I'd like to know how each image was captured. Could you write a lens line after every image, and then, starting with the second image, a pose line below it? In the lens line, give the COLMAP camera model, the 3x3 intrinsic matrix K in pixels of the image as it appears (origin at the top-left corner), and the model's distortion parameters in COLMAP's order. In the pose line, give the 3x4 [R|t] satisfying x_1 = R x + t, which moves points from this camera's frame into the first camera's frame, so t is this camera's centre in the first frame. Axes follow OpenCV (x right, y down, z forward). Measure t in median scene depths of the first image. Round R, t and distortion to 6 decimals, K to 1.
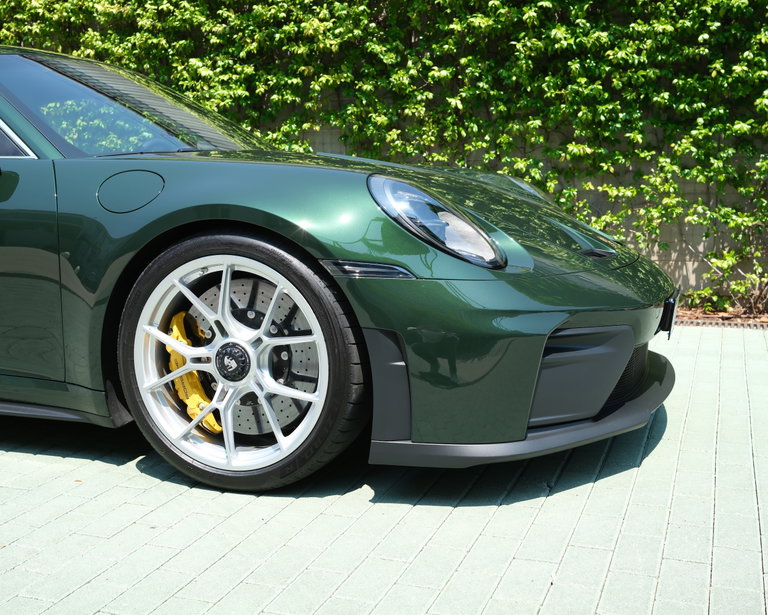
lens RADIAL K [[932.7, 0, 377.3], [0, 932.7, 304.9], [0, 0, 1]] dist [-0.023203, 0.000000]
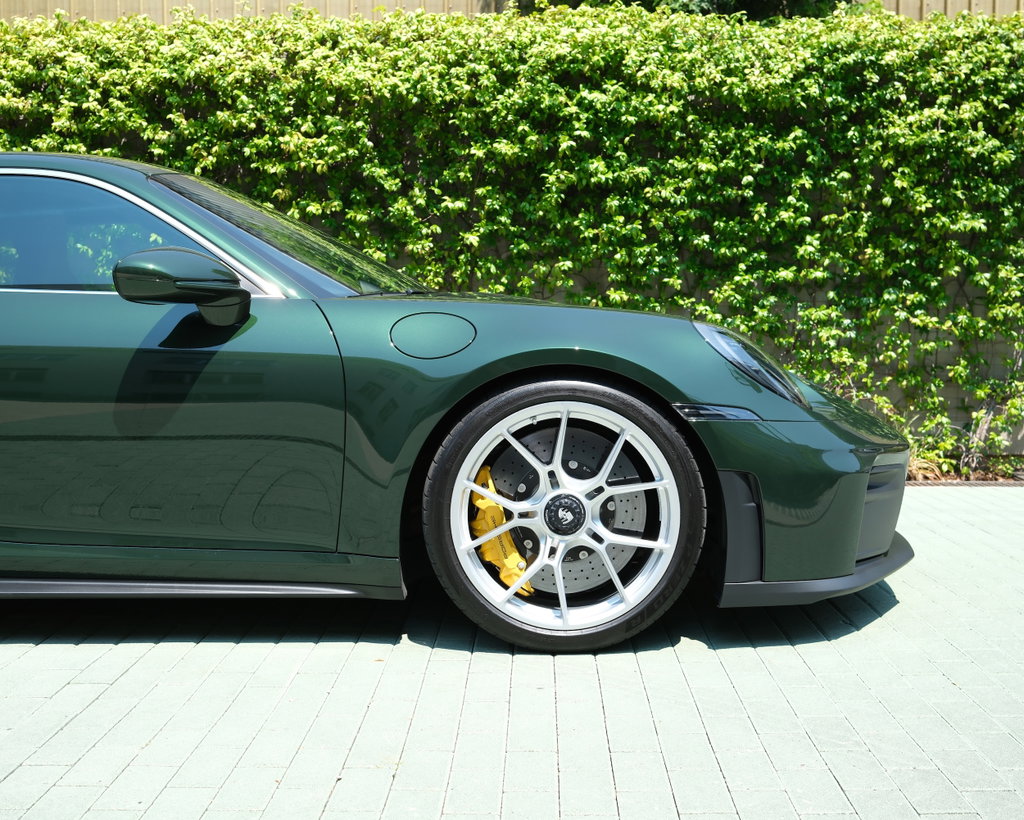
lens RADIAL K [[1243.7, 0, 515.0], [0, 1243.7, 403.2], [0, 0, 1]] dist [-0.023203, 0.000000]
pose [[0.941837, -0.014369, 0.335762, -0.279898], [0.039735, 0.996839, -0.068799, 0.014786], [-0.333712, 0.078139, 0.939431, -0.081588]]
